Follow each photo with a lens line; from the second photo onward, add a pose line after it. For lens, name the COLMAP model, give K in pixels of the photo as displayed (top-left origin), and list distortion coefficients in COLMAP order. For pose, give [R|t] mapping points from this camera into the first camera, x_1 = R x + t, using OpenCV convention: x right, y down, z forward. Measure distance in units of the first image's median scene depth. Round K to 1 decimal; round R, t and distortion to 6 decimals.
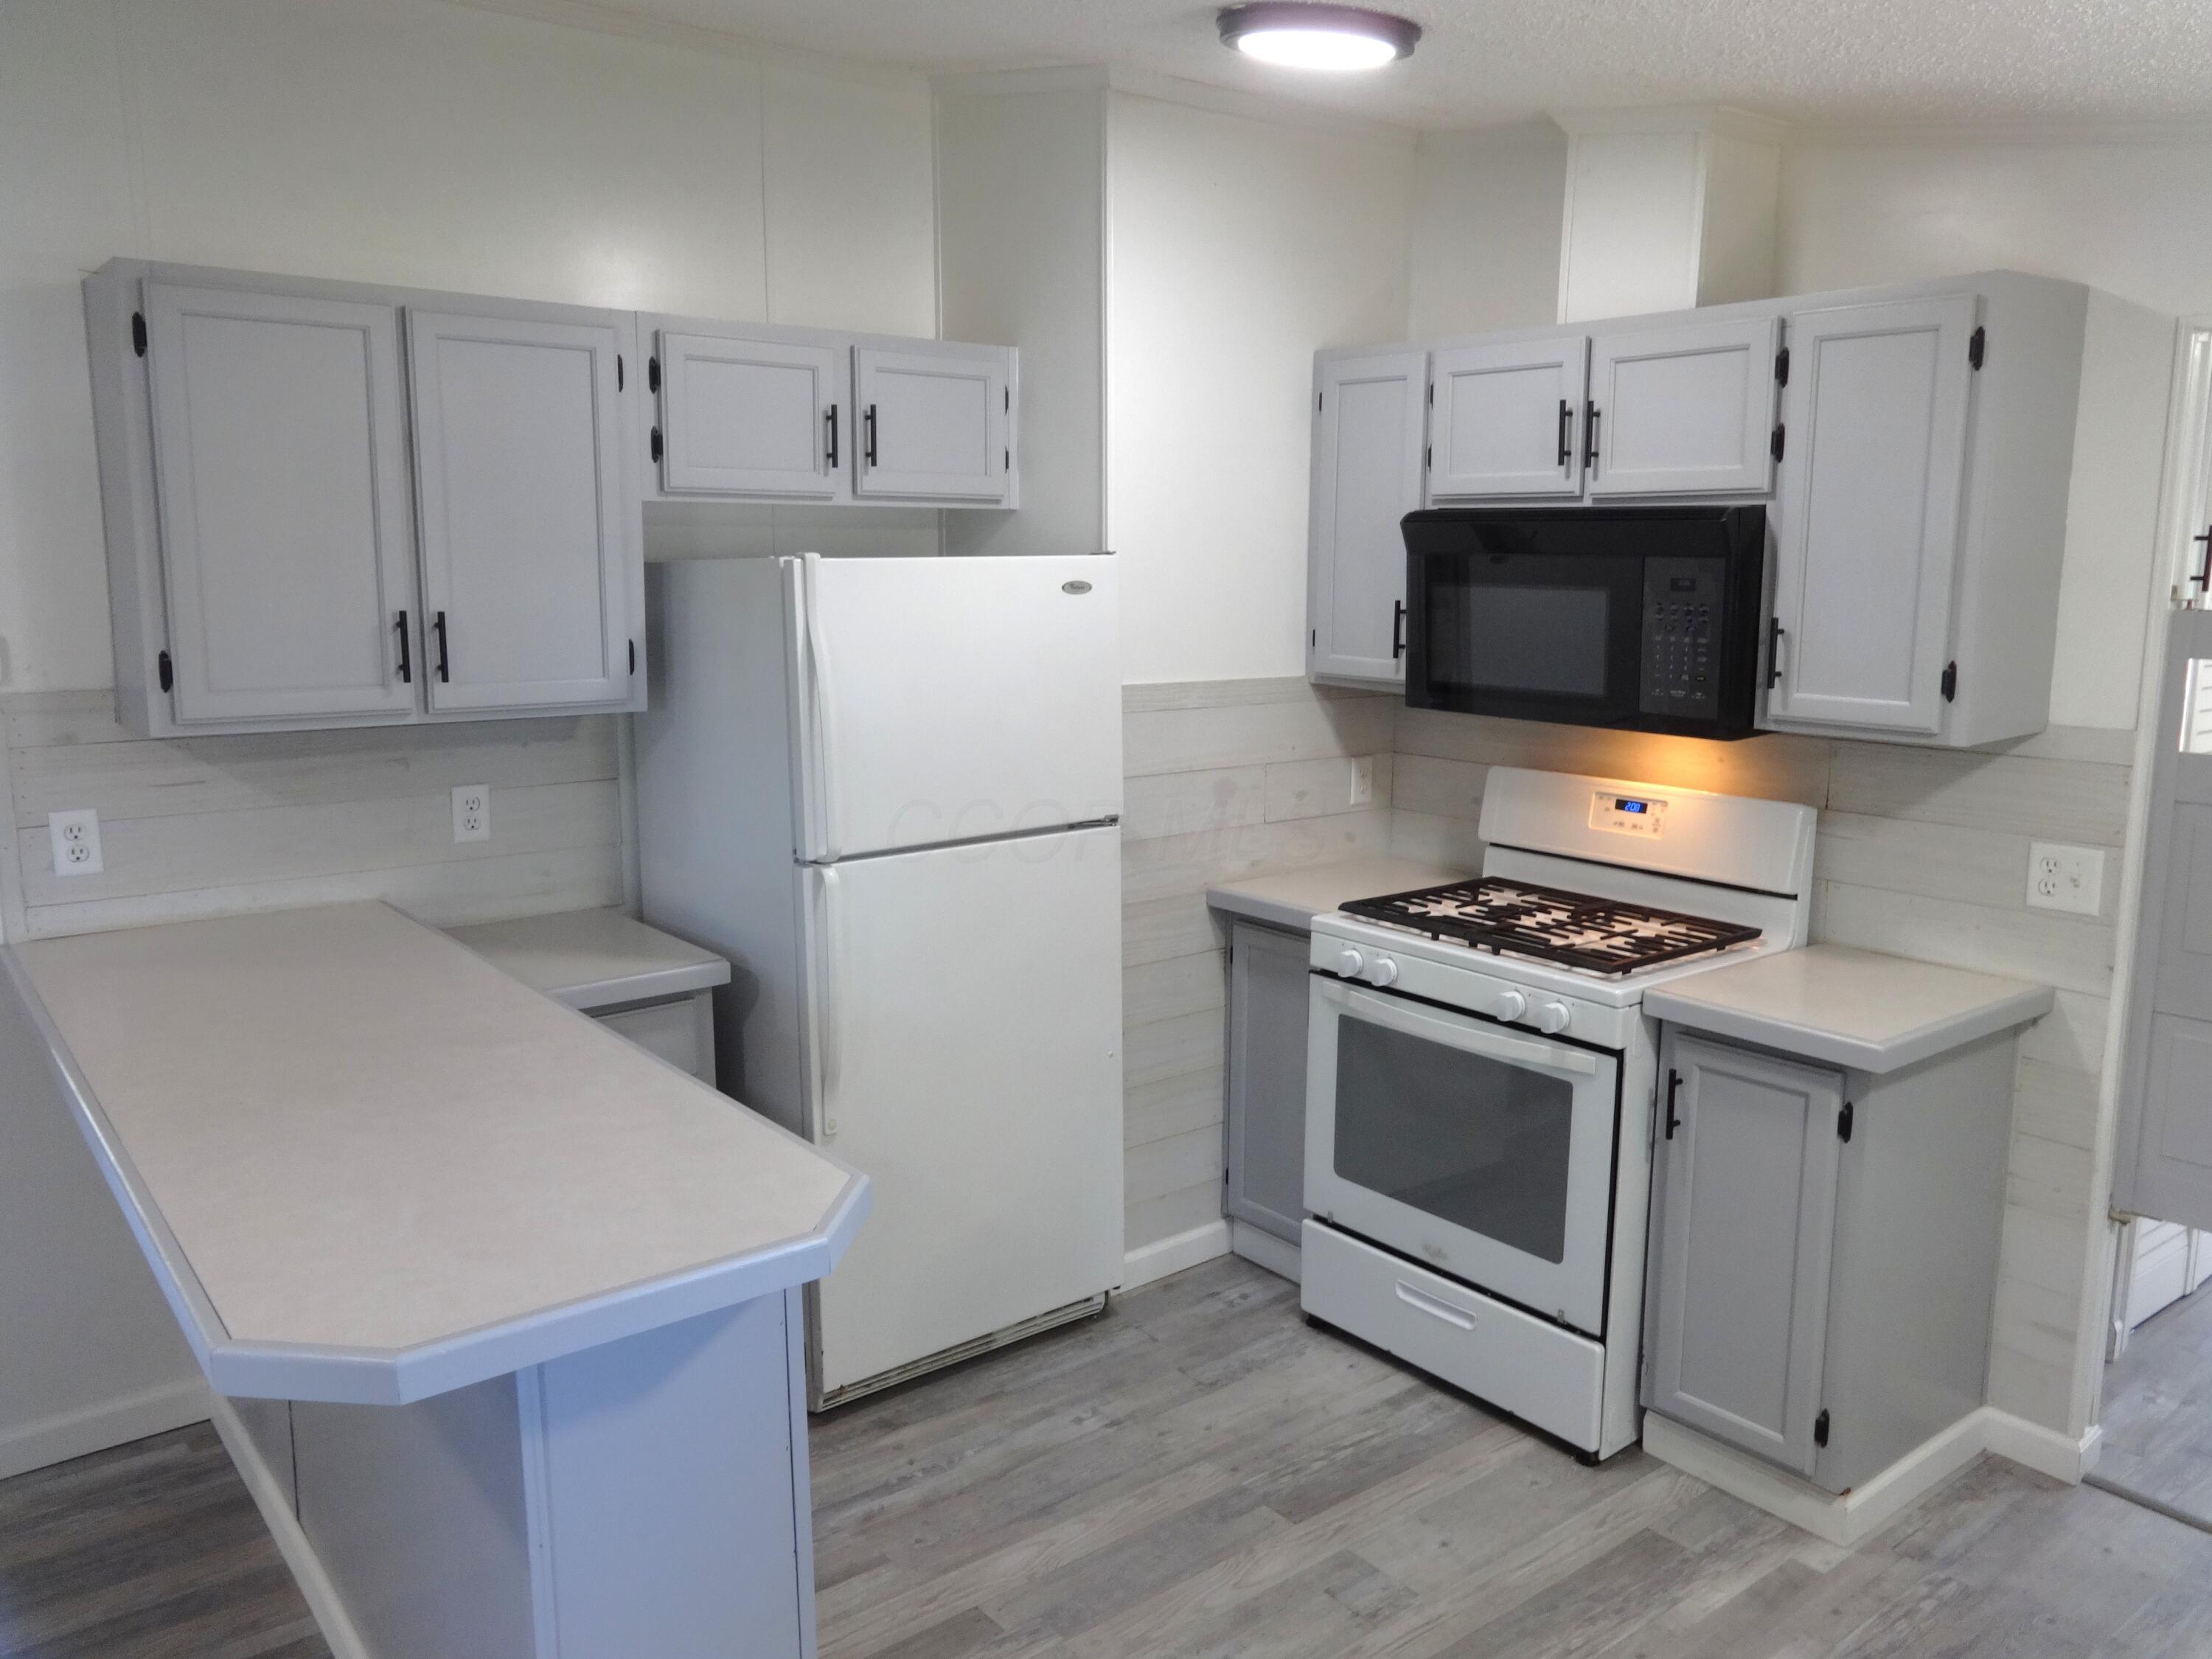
lens RADIAL K [[1648.3, 0, 1112.8], [0, 1648.3, 828.6], [0, 0, 1]] dist [0.010137, 0.000200]
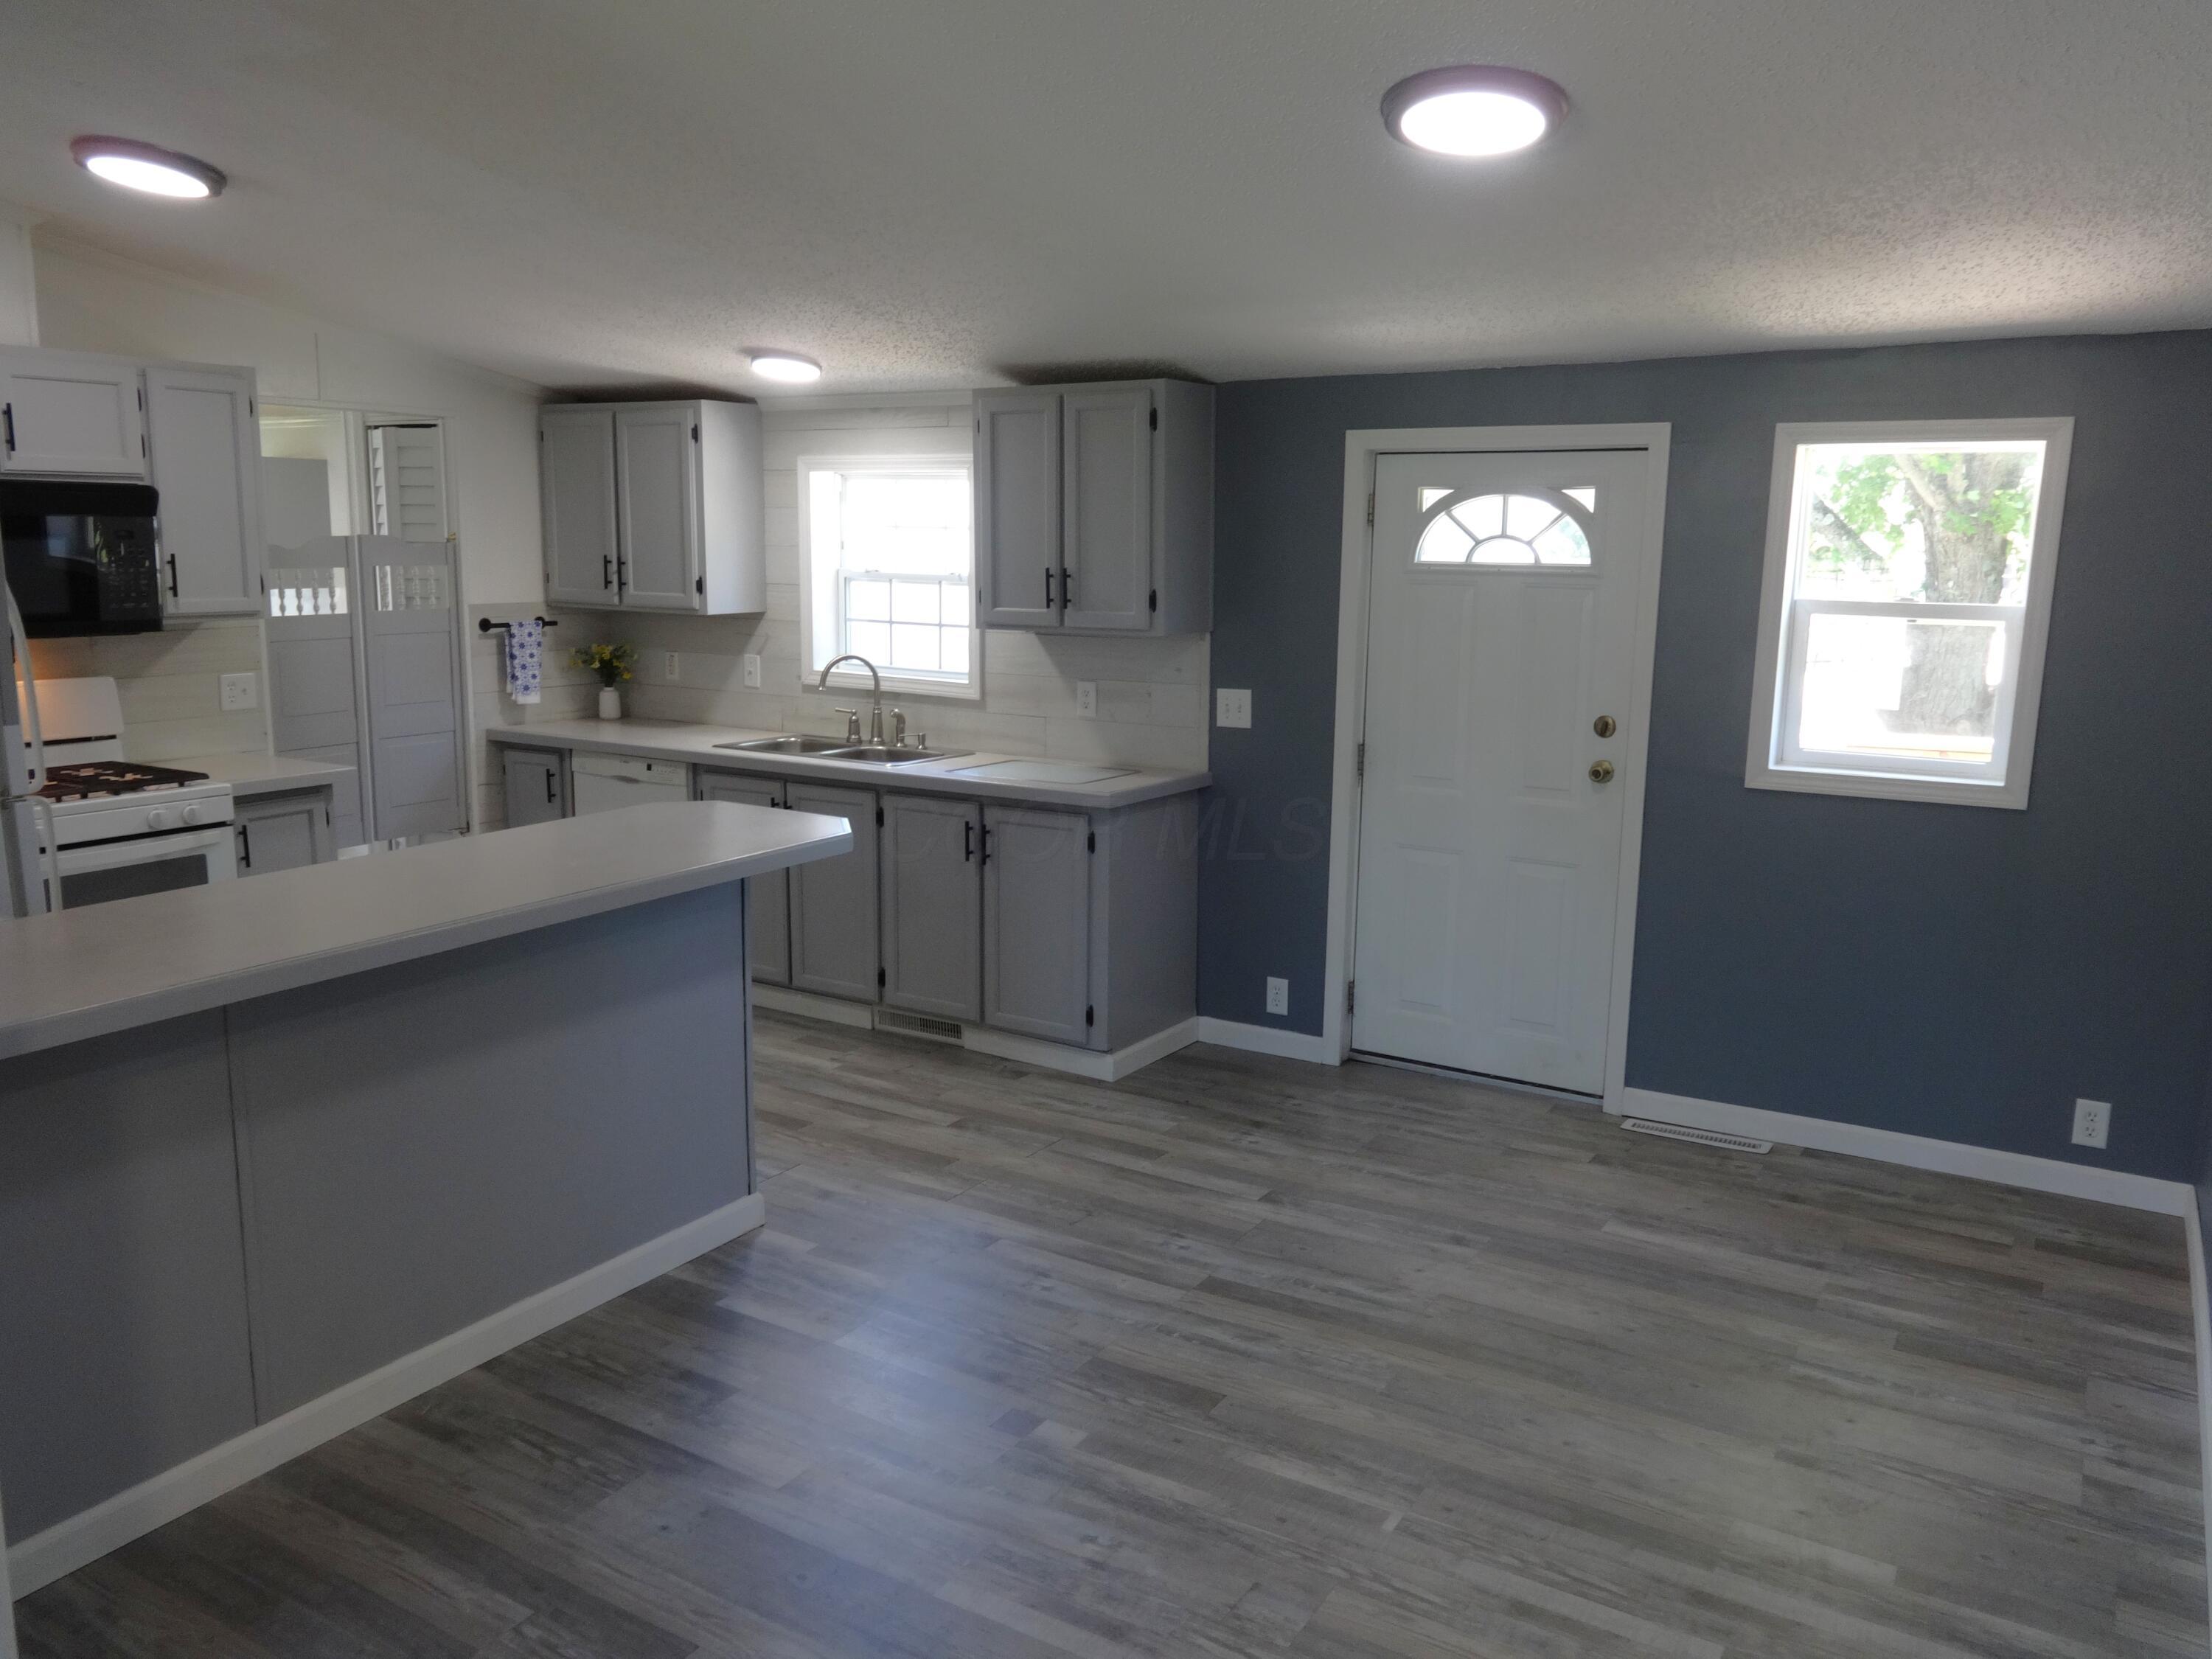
lens RADIAL K [[1655.7, 0, 1106.0], [0, 1655.7, 829.5], [0, 0, 1]] dist [0.000720, 0.008092]
pose [[-0.335724, -0.176557, 0.925266, -1.425856], [0.143348, 0.961260, 0.235438, -0.113325], [-0.930989, 0.211677, -0.297409, 0.648921]]
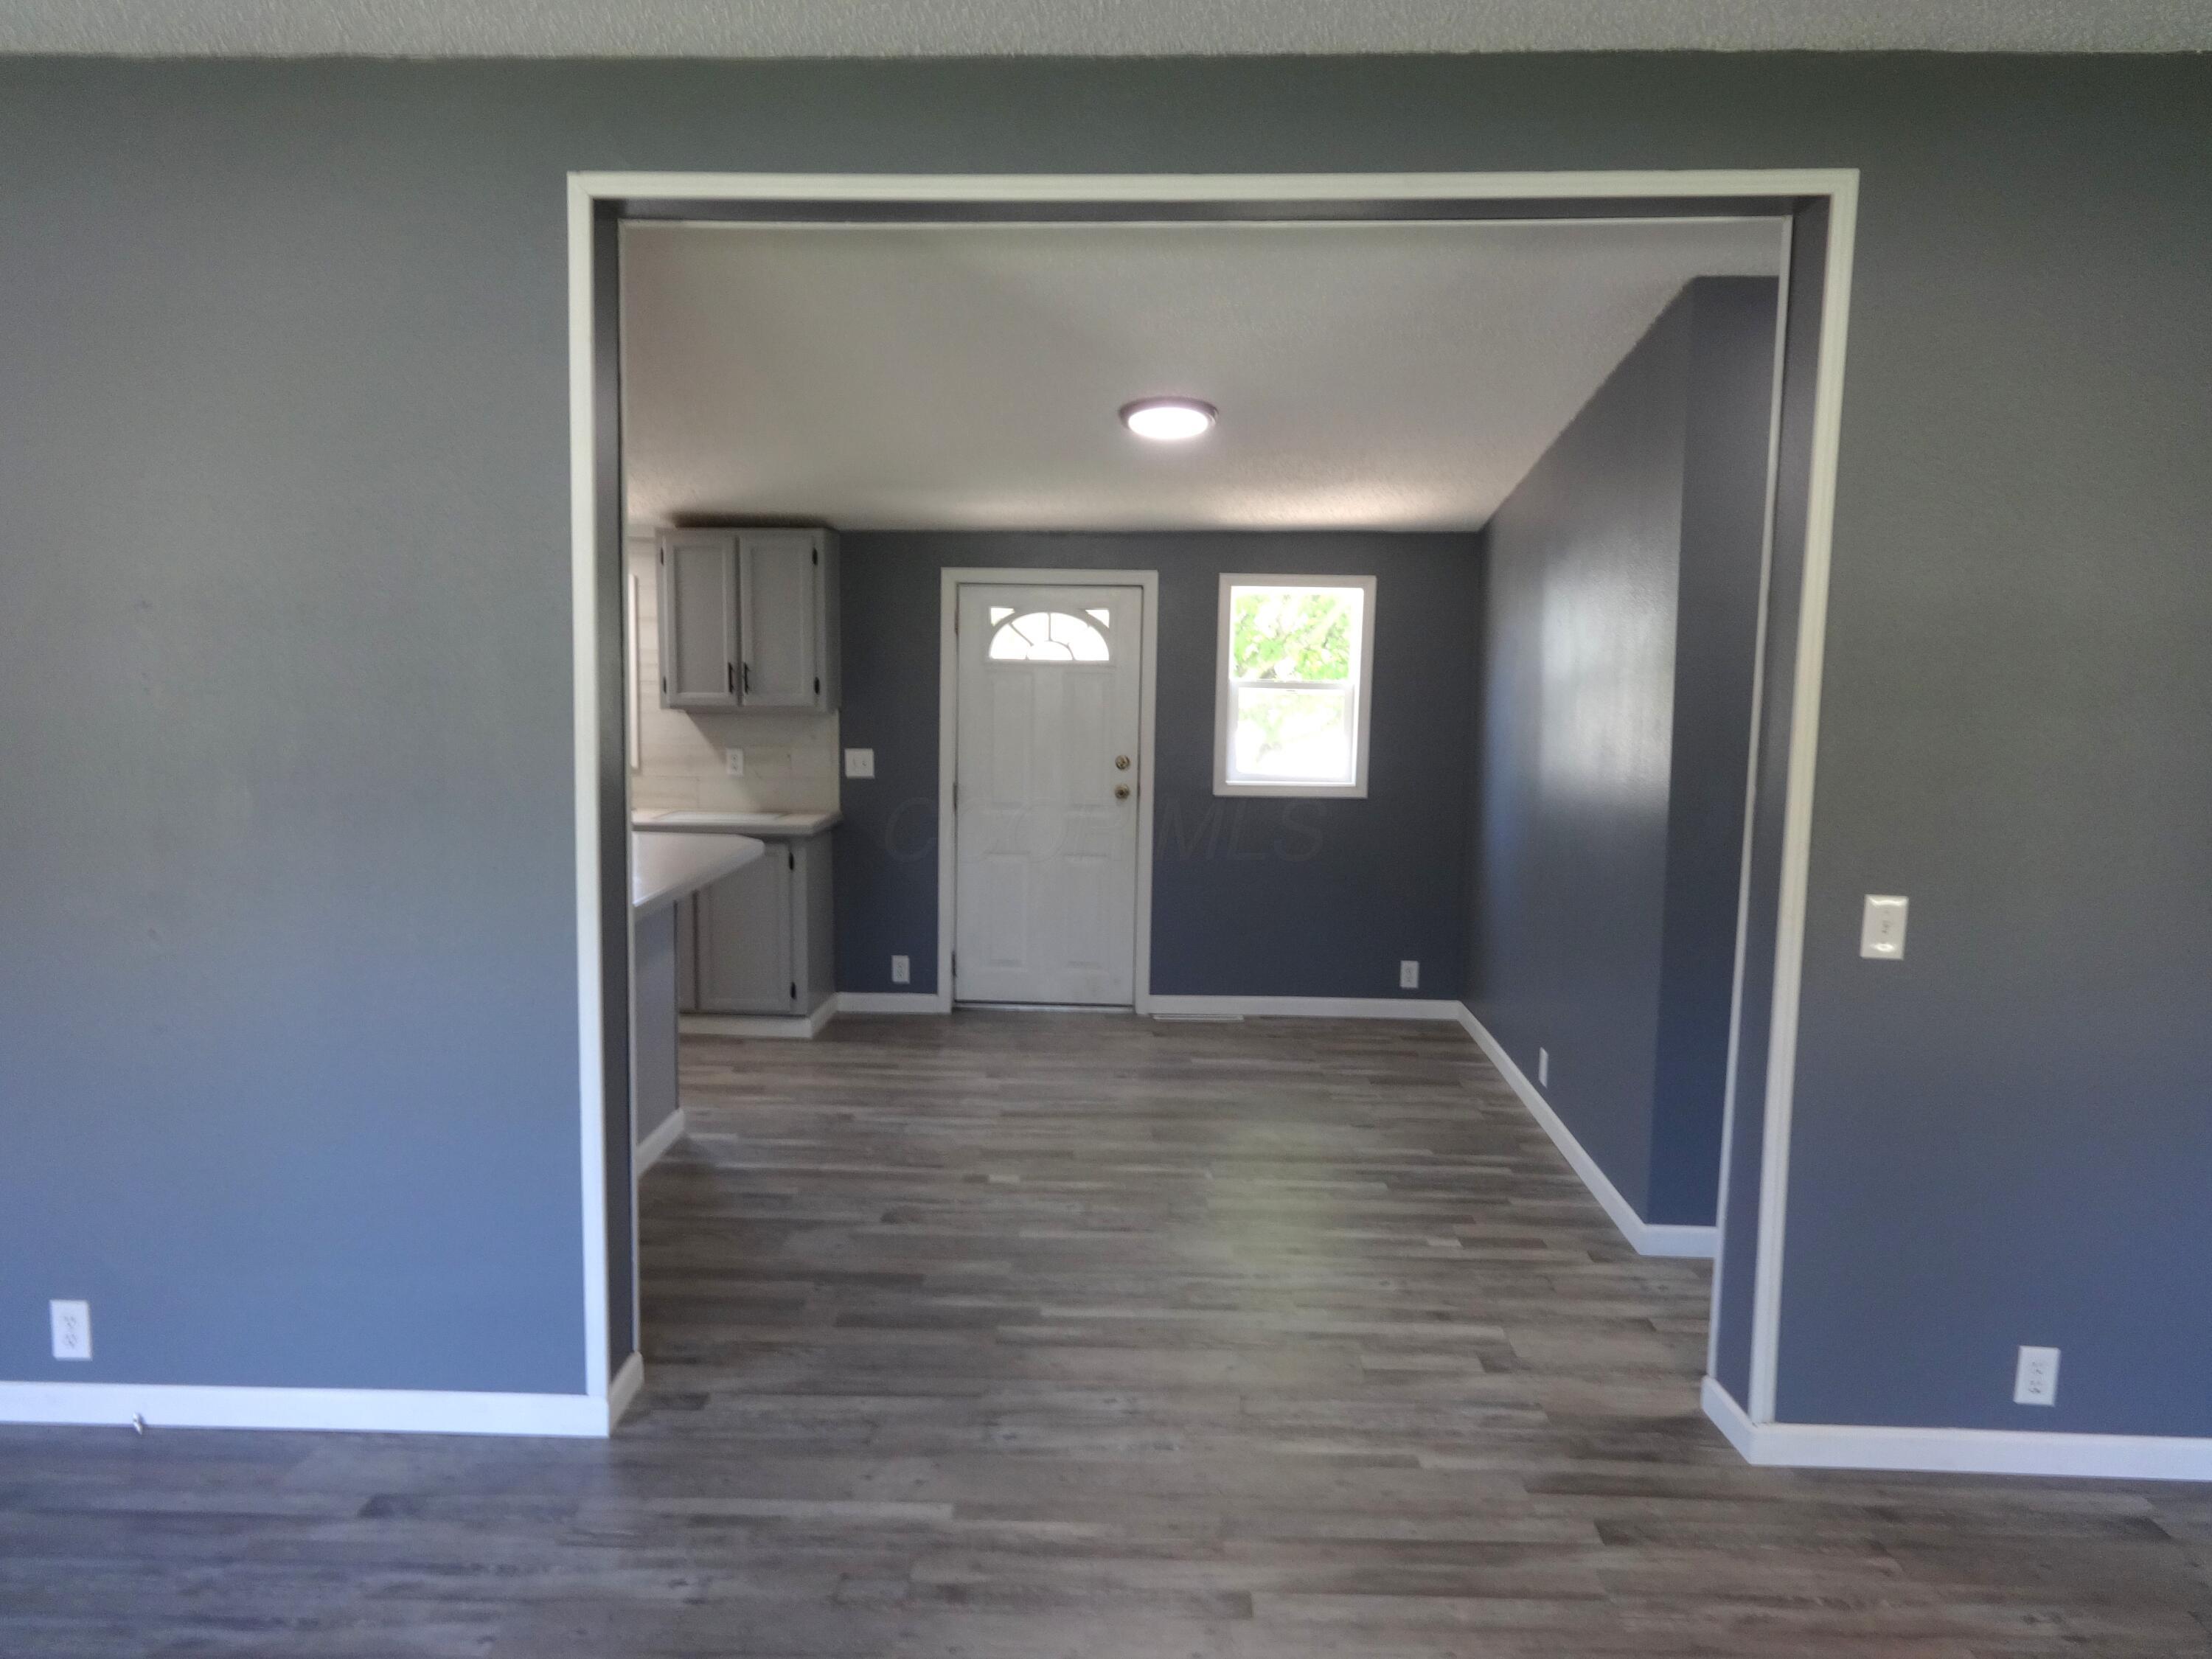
lens RADIAL K [[1655.7, 0, 1106.0], [0, 1655.7, 829.5], [0, 0, 1]] dist [0.000720, 0.008092]
pose [[-0.756147, -0.090559, 0.648105, -1.675787], [0.089758, 0.966666, 0.239792, -0.257418], [-0.648216, 0.239491, -0.722814, 1.501394]]
